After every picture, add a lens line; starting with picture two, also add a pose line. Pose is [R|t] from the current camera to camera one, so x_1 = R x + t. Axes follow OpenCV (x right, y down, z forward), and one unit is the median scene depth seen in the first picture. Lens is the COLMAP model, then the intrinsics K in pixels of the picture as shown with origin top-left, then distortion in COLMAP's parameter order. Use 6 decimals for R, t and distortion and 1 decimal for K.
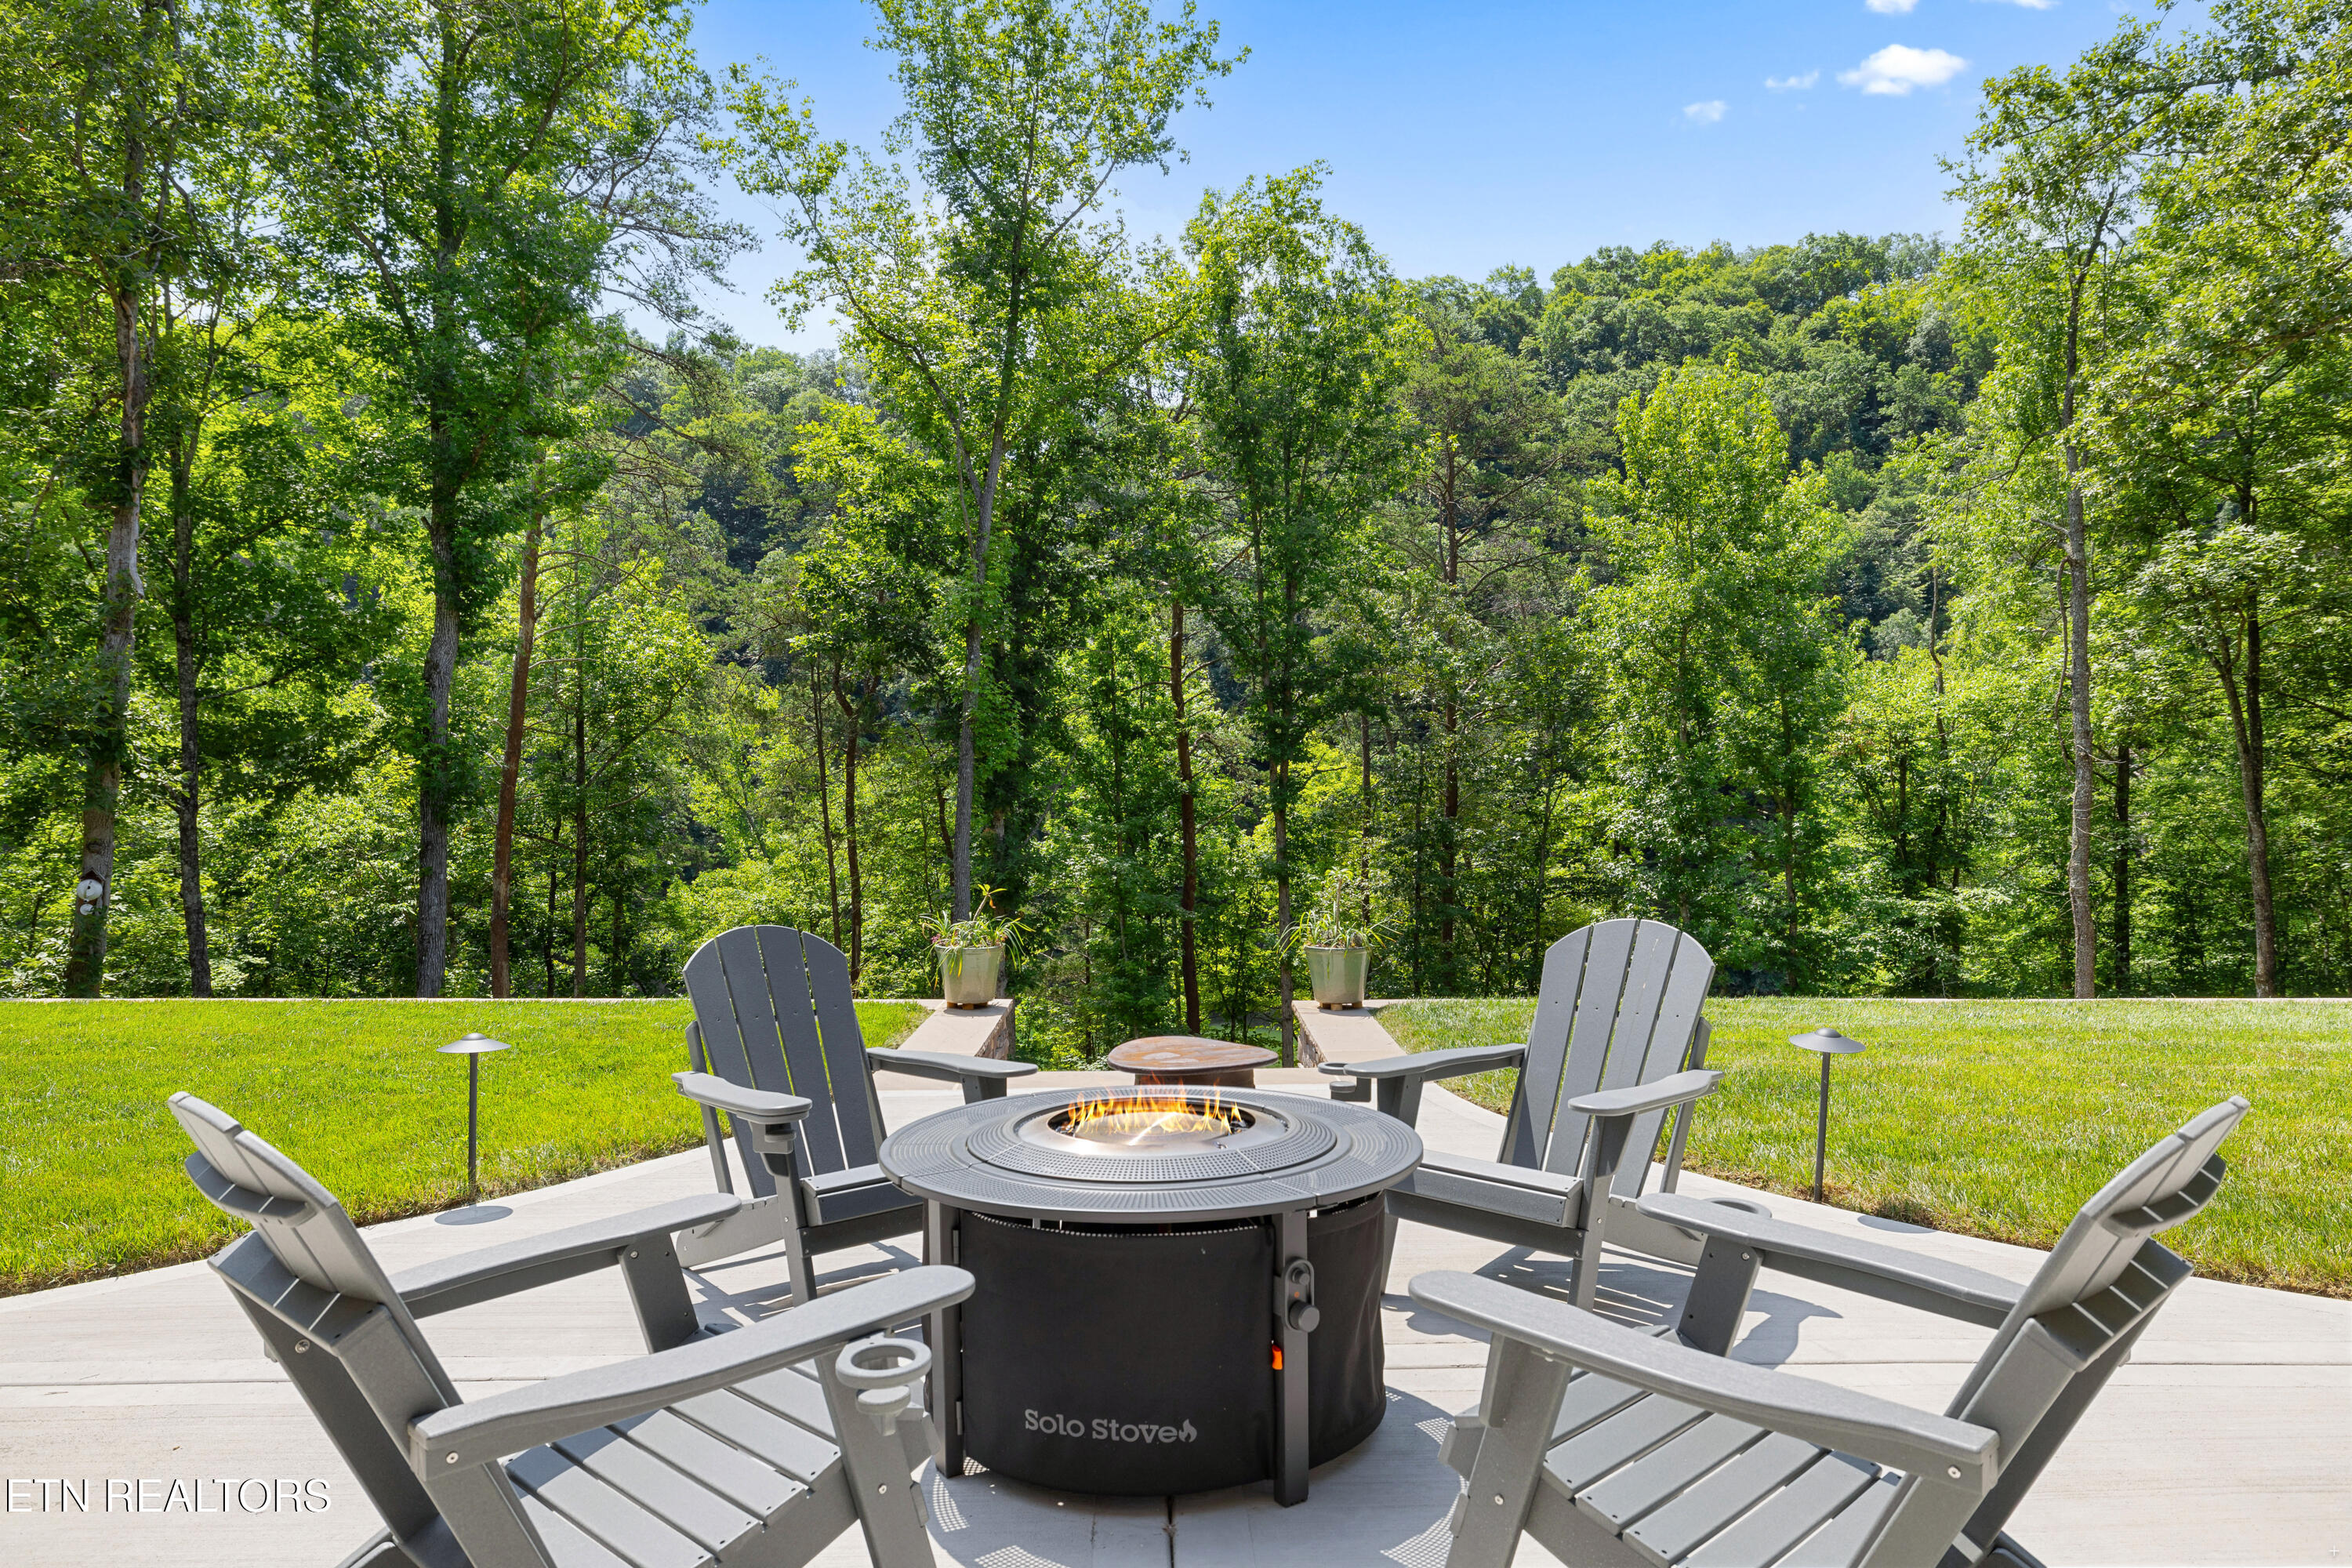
lens RADIAL K [[1498.9, 0, 1176.0], [0, 1498.9, 784.0], [0, 0, 1]] dist [-0.002565, 0.000307]
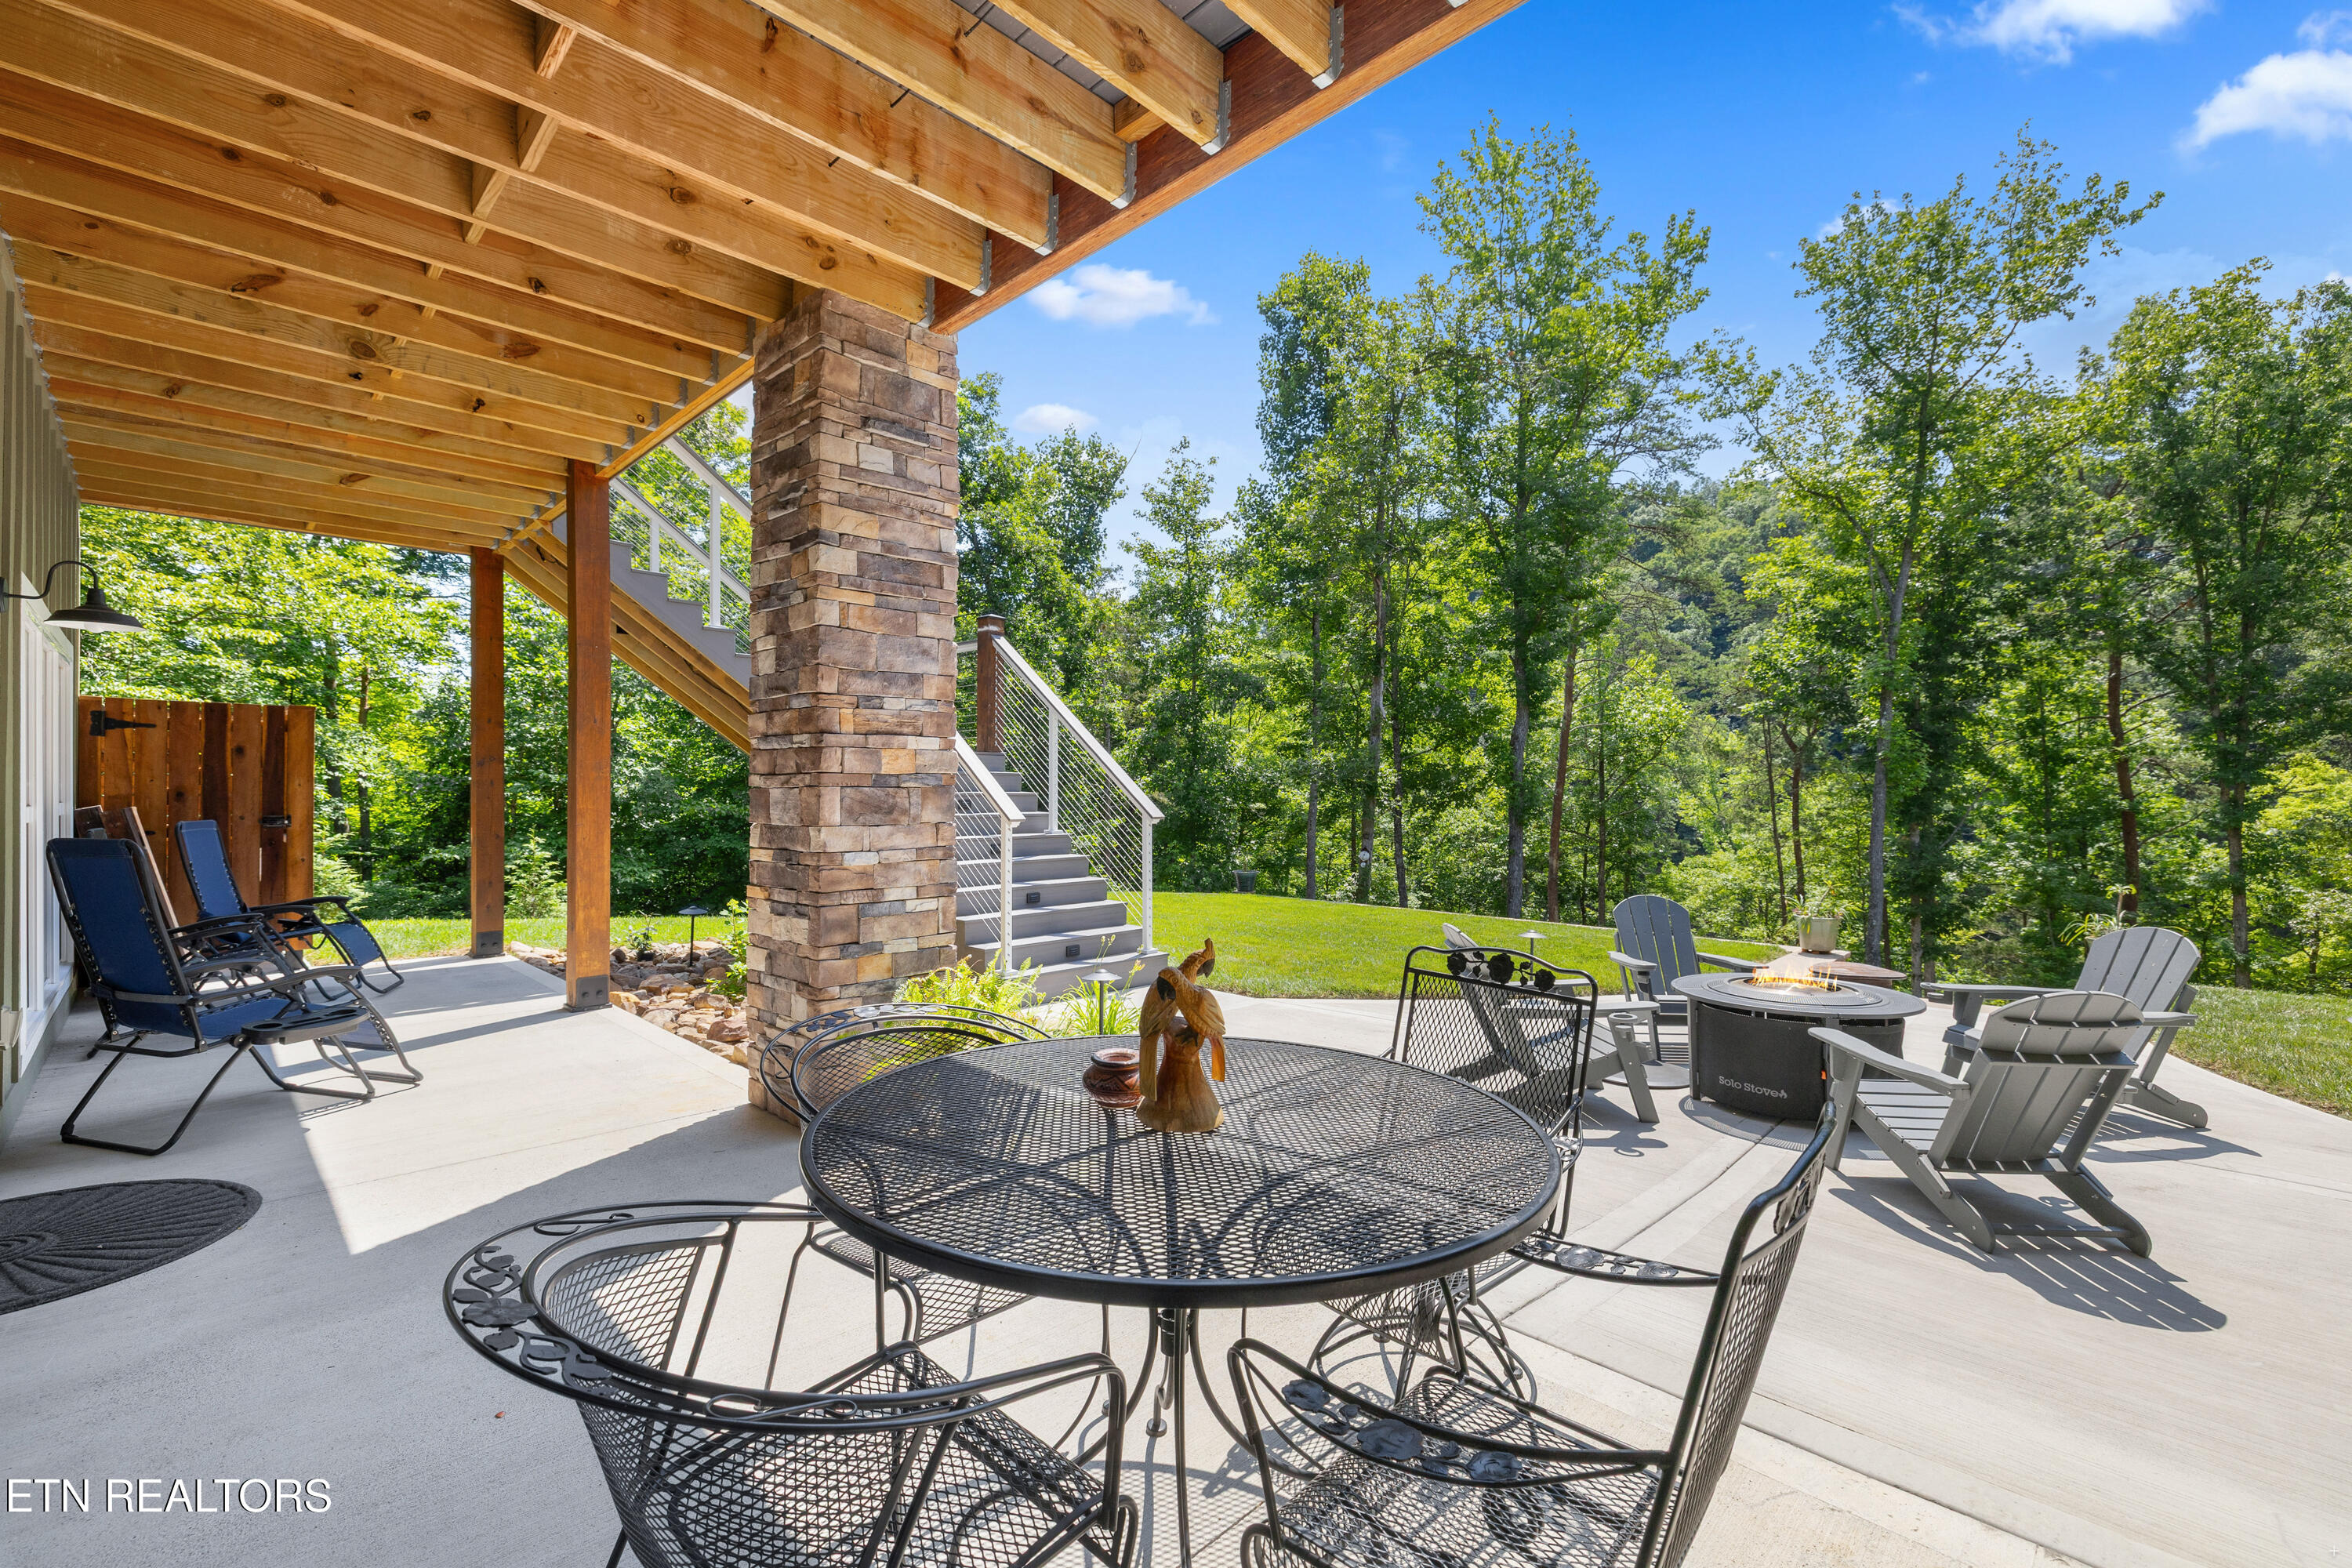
lens RADIAL K [[992.7, 0, 1176.0], [0, 992.7, 784.0], [0, 0, 1]] dist [0.003474, 0.000459]
pose [[0.704149, -0.005332, -0.710033, 0.048839], [-0.000235, 0.999970, -0.007742, -0.010783], [0.710053, 0.005619, 0.704126, -0.099229]]
